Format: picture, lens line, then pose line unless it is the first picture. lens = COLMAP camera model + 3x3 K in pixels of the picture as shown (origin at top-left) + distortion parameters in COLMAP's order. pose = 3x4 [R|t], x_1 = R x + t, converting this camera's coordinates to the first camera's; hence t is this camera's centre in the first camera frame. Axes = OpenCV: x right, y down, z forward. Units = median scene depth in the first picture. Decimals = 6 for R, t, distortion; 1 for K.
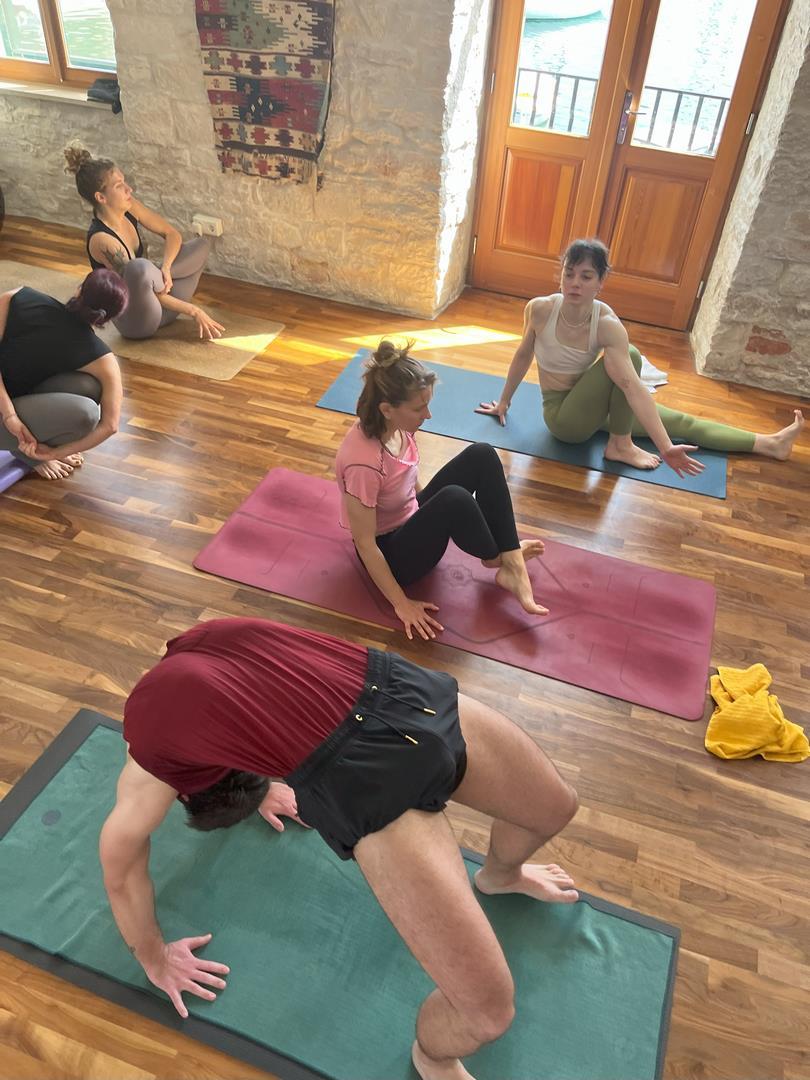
lens RADIAL K [[819.5, 0, 420.1], [0, 819.5, 545.7], [0, 0, 1]] dist [0.052602, -0.071873]
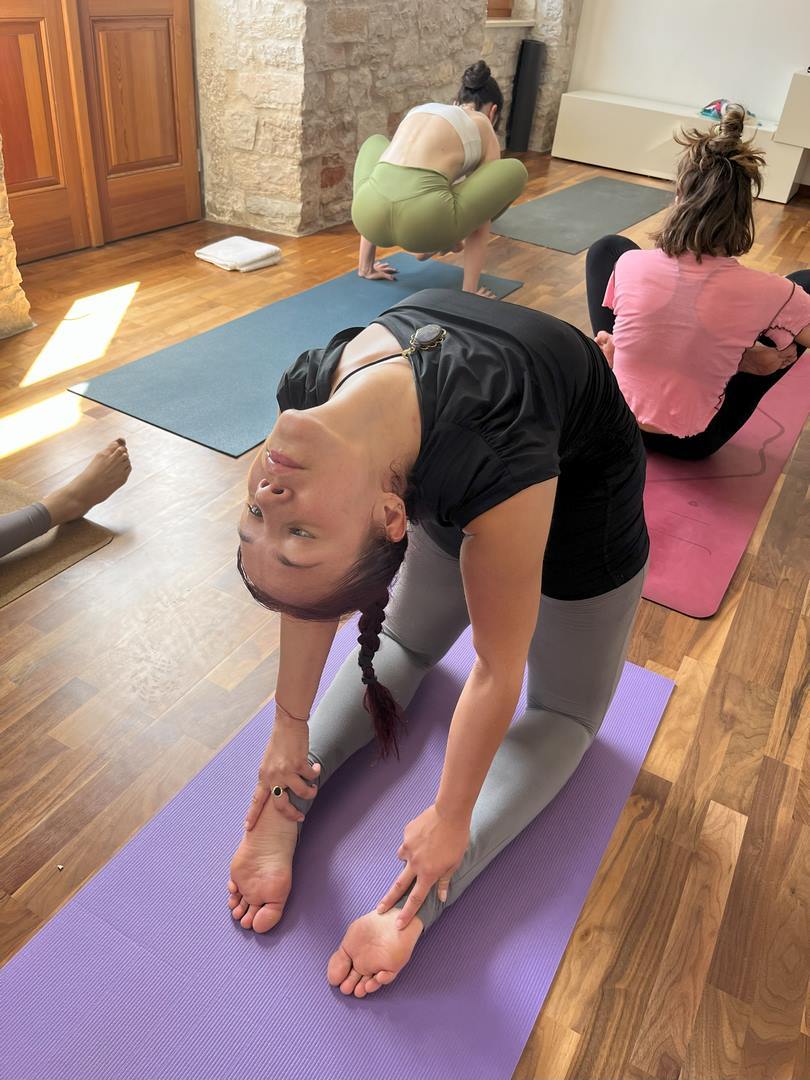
lens RADIAL K [[819.5, 0, 408.8], [0, 819.5, 545.1], [0, 0, 1]] dist [0.052602, -0.071873]
pose [[0.200941, -0.602082, 0.772736, -0.534182], [0.596482, 0.700932, 0.391028, -0.261354], [-0.777066, 0.382350, 0.499977, 0.621849]]
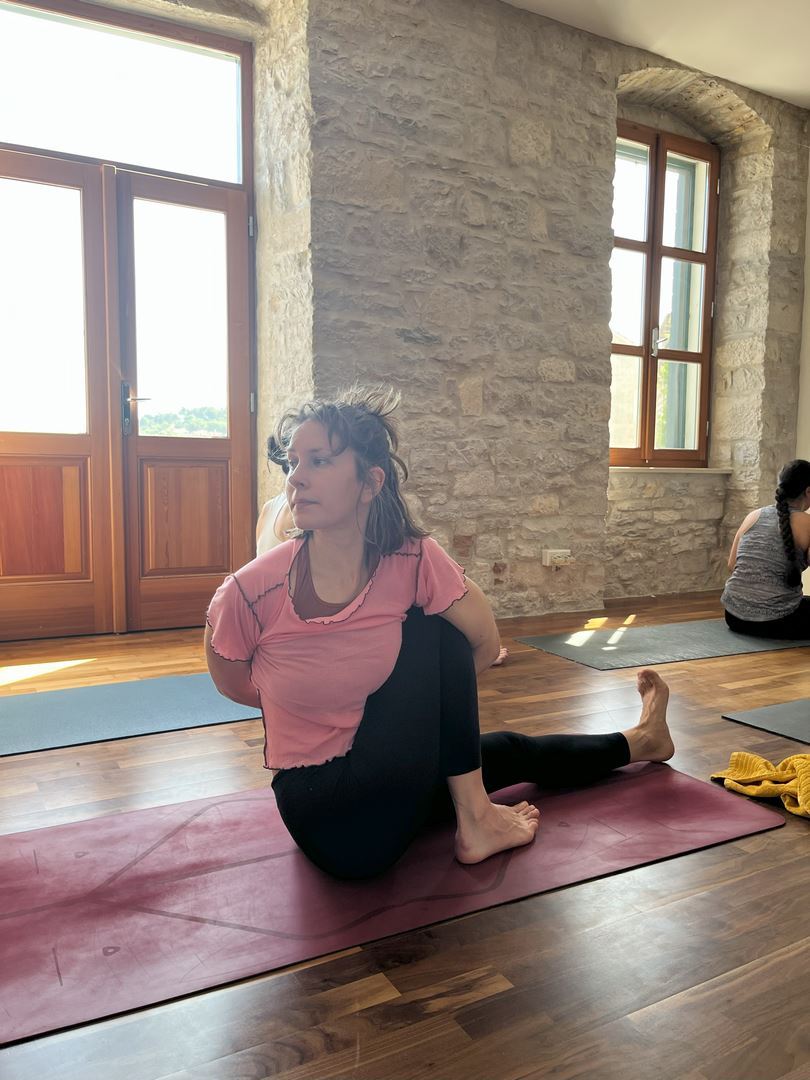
lens RADIAL K [[819.5, 0, 394.0], [0, 819.5, 546.3], [0, 0, 1]] dist [0.052602, -0.071873]
pose [[0.681560, -0.118110, 0.722168, -0.221223], [0.507803, 0.786926, -0.350548, 0.067662], [-0.526889, 0.605639, 0.596313, 0.396367]]
